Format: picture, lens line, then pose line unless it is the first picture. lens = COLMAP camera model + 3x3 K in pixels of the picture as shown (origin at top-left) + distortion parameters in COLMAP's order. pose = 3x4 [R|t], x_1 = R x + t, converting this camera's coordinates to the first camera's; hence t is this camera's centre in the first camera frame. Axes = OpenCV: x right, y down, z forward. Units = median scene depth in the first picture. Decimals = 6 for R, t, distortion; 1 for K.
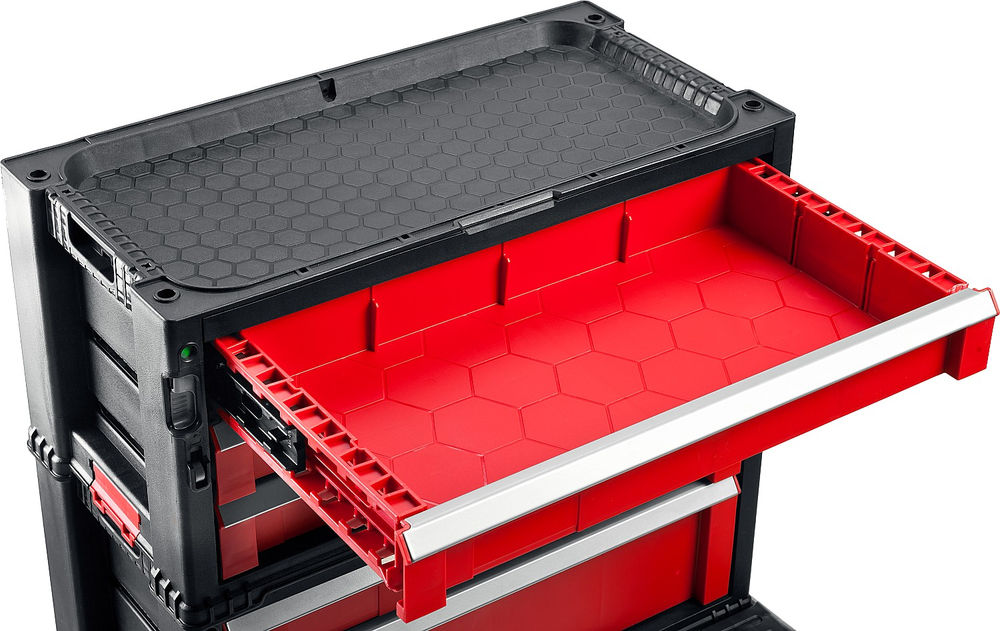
lens RADIAL K [[1959.6, 0, 500.0], [0, 1959.6, 315.5], [0, 0, 1]] dist [-0.169330, -0.197207]
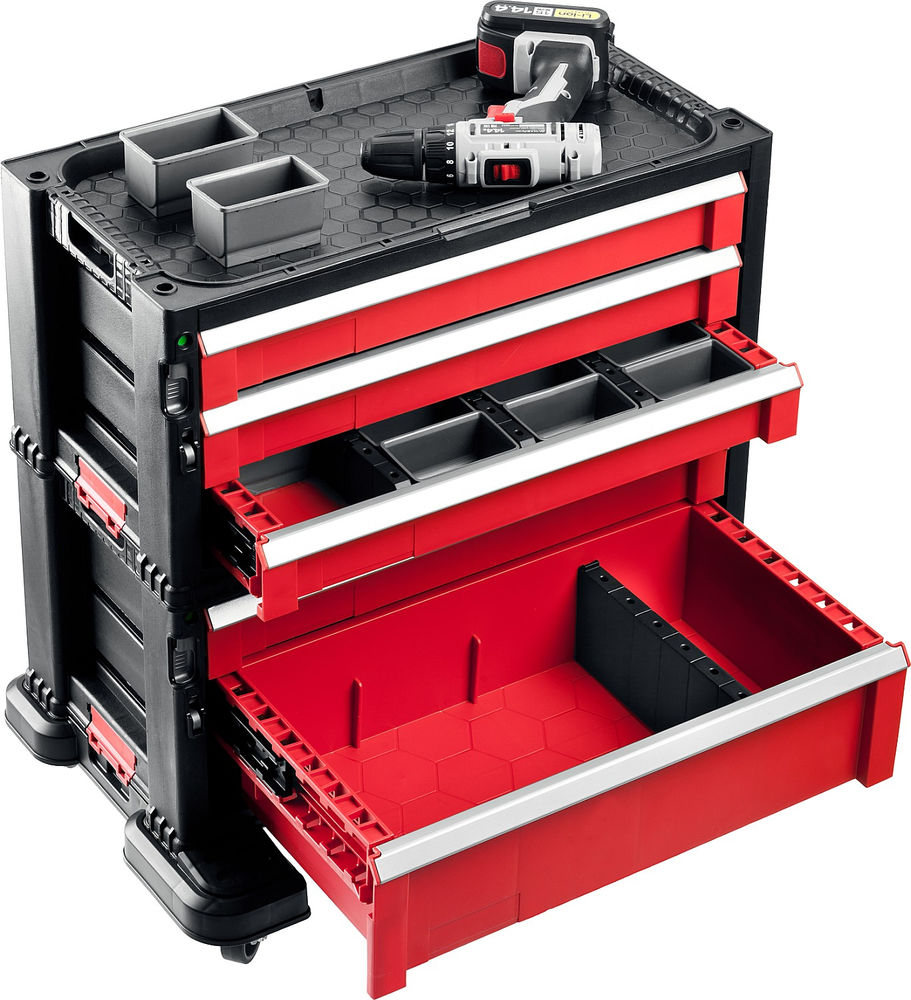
lens RADIAL K [[2940.2, 0, 455.5], [0, 2940.2, 500.0], [0, 0, 1]] dist [-0.121316, -1.092020]
pose [[0.999293, 0.023224, -0.029578, 0.036919], [-0.022459, 0.999411, 0.025949, 0.054773], [0.030164, -0.025266, 0.999226, -0.561922]]
